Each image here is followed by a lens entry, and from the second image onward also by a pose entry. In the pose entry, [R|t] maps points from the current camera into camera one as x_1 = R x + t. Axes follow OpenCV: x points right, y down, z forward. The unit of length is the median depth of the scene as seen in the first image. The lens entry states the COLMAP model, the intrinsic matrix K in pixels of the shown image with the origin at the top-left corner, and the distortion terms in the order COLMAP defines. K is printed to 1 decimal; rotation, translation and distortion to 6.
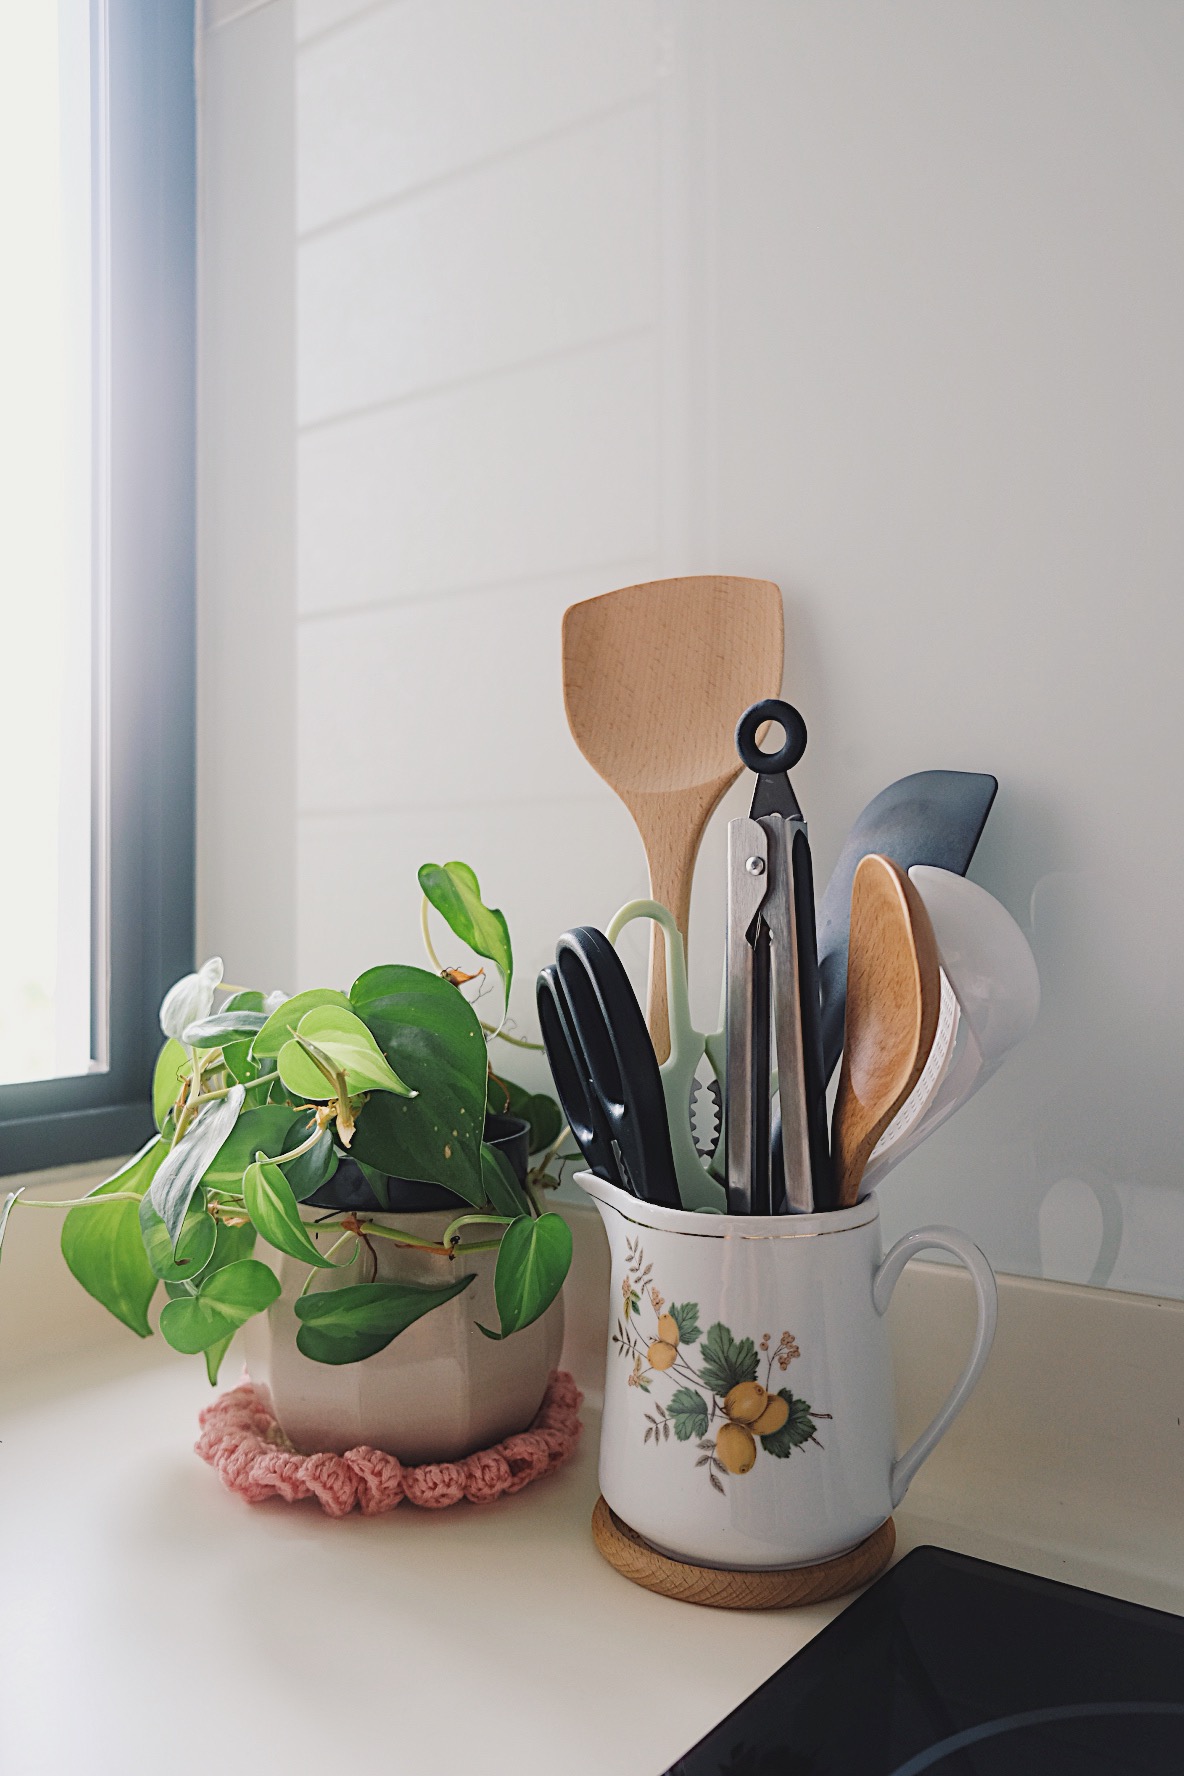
lens RADIAL K [[1402.5, 0, 592.0], [0, 1402.5, 888.0], [0, 0, 1]] dist [-0.007440, 0.103057]
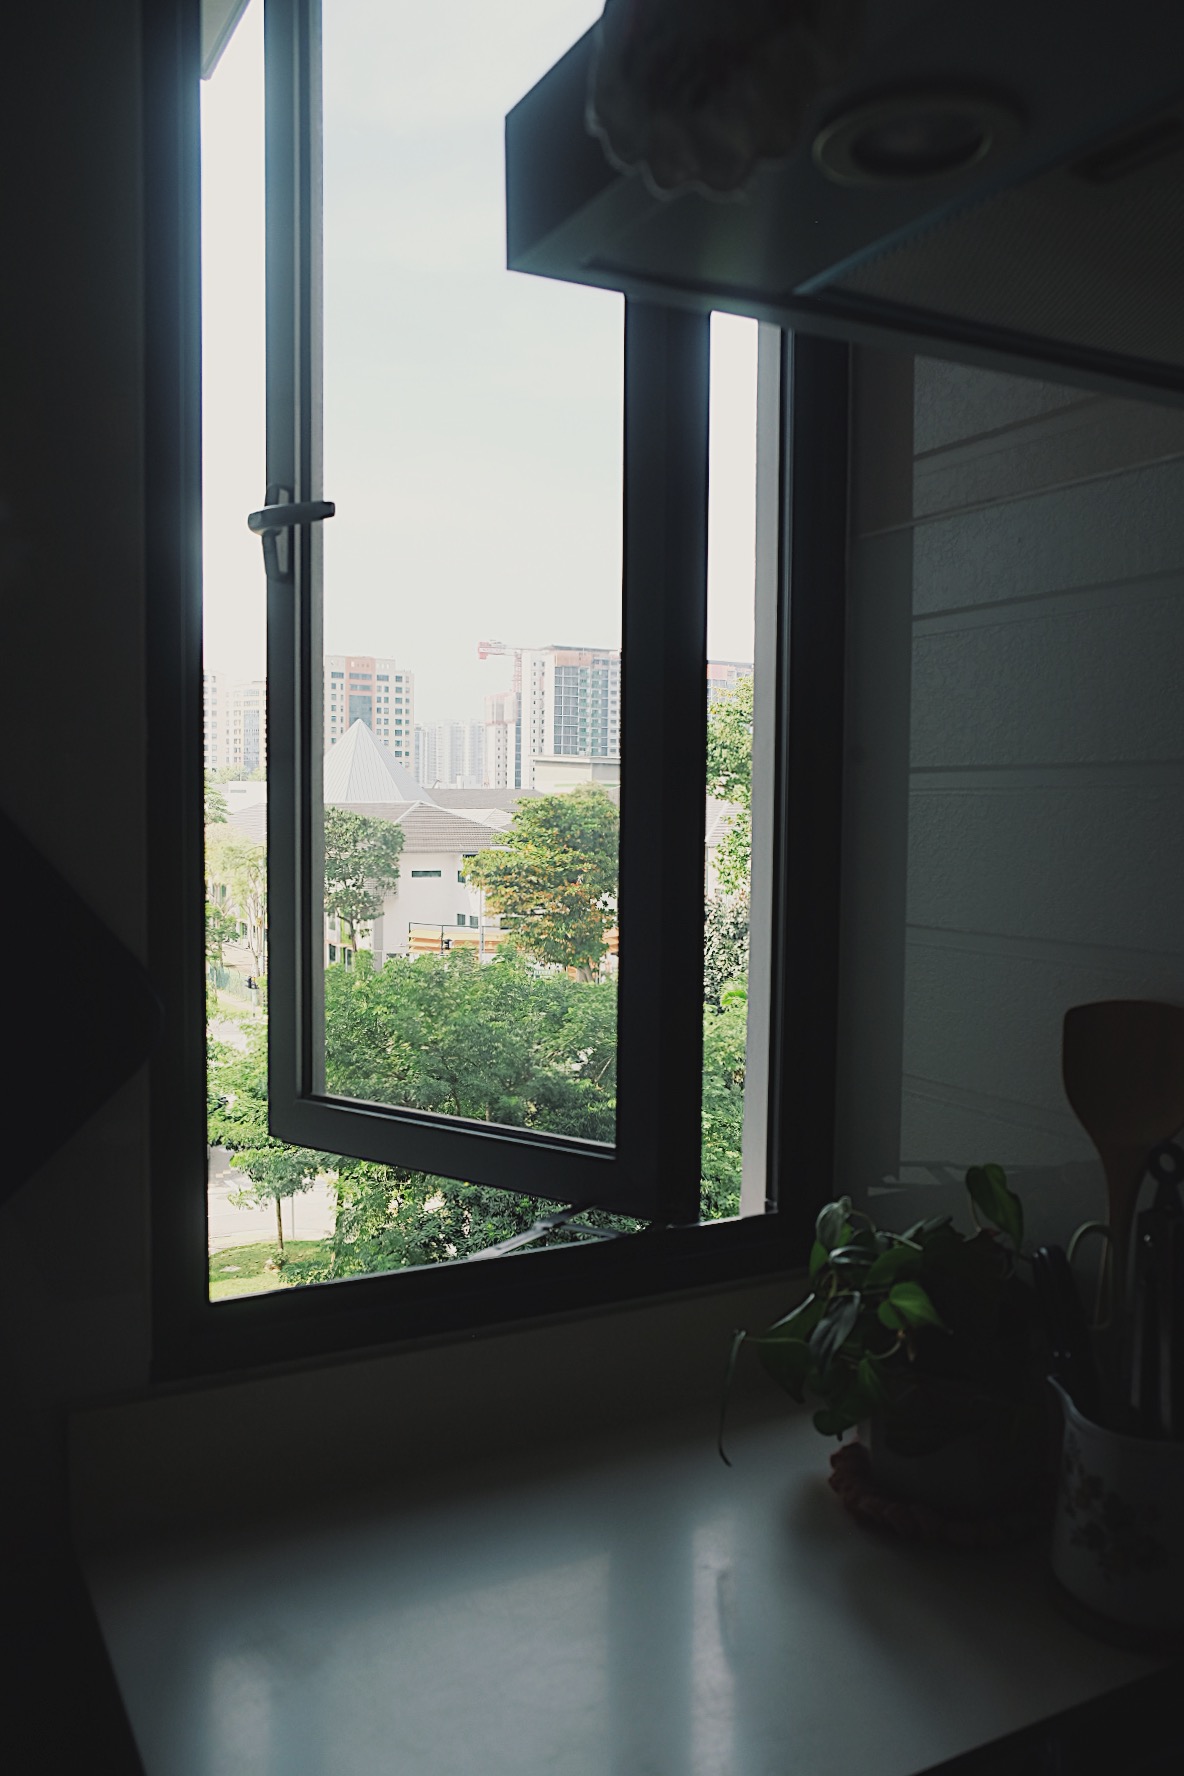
lens RADIAL K [[1375.5, 0, 592.0], [0, 1375.5, 888.0], [0, 0, 1]] dist [-0.041600, 0.007333]
pose [[0.906302, 0.031390, -0.421464, 0.159774], [-0.012471, 0.998790, 0.047570, -0.449756], [0.422447, -0.037856, 0.905597, -0.698239]]
